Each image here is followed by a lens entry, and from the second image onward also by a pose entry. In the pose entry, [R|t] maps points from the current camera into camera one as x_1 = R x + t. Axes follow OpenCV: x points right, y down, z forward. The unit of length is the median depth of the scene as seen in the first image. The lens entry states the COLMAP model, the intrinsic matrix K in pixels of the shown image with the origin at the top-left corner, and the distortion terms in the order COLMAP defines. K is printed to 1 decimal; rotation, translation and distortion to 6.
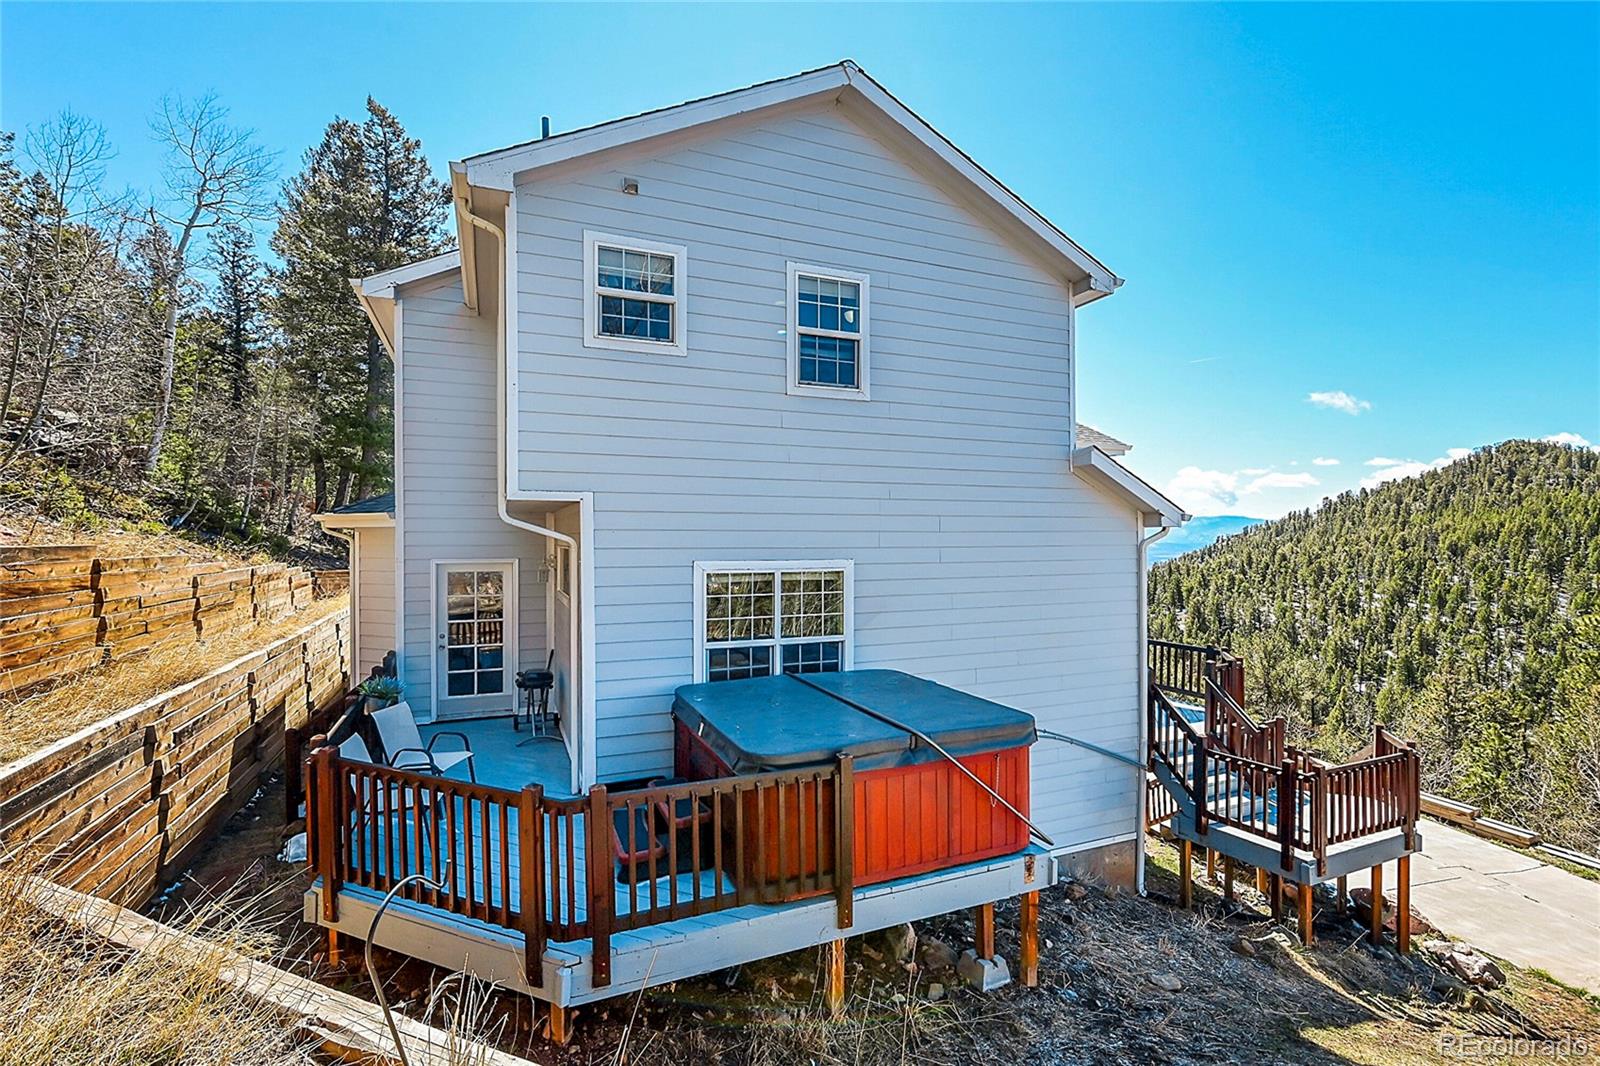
lens RADIAL K [[646.3, 0, 793.3], [0, 646.3, 555.5], [0, 0, 1]] dist [0.004605, 0.000783]
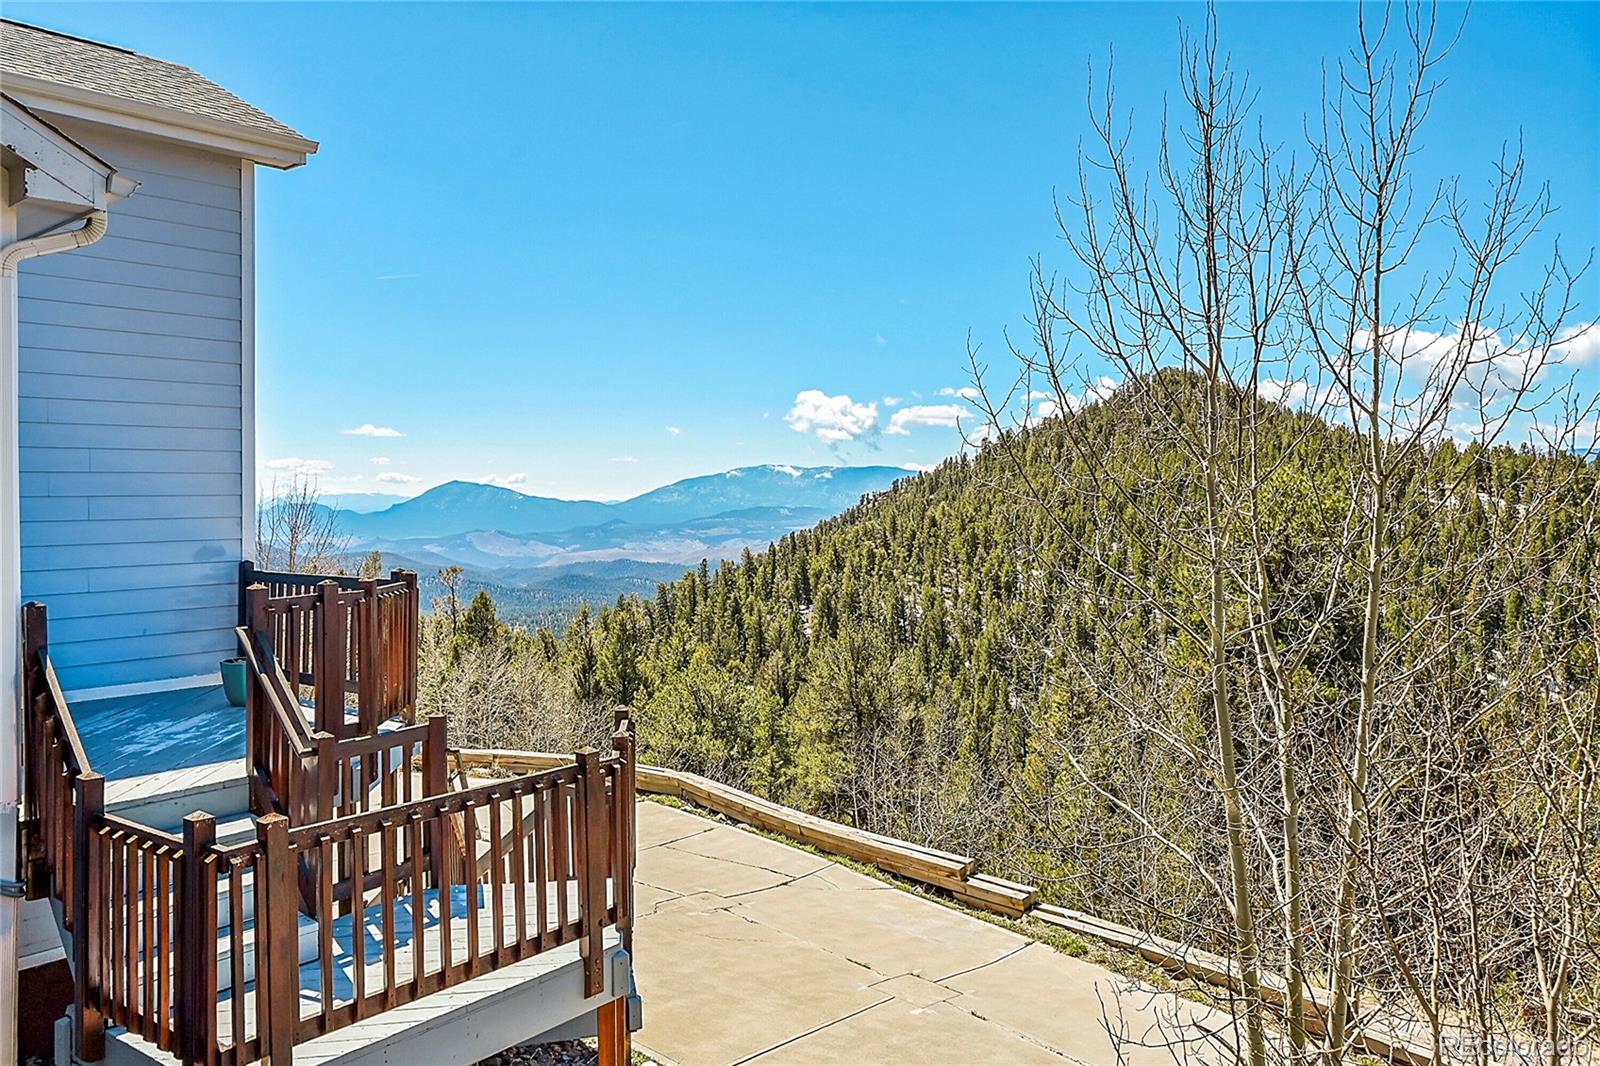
lens RADIAL K [[1061.9, 0, 801.7], [0, 1061.9, 521.9], [0, 0, 1]] dist [-0.008312, -0.001323]
pose [[0.896142, 0.001788, 0.443763, 0.143237], [0.010883, 0.999603, -0.026005, 0.032111], [-0.443633, 0.028134, 0.895767, 0.061950]]
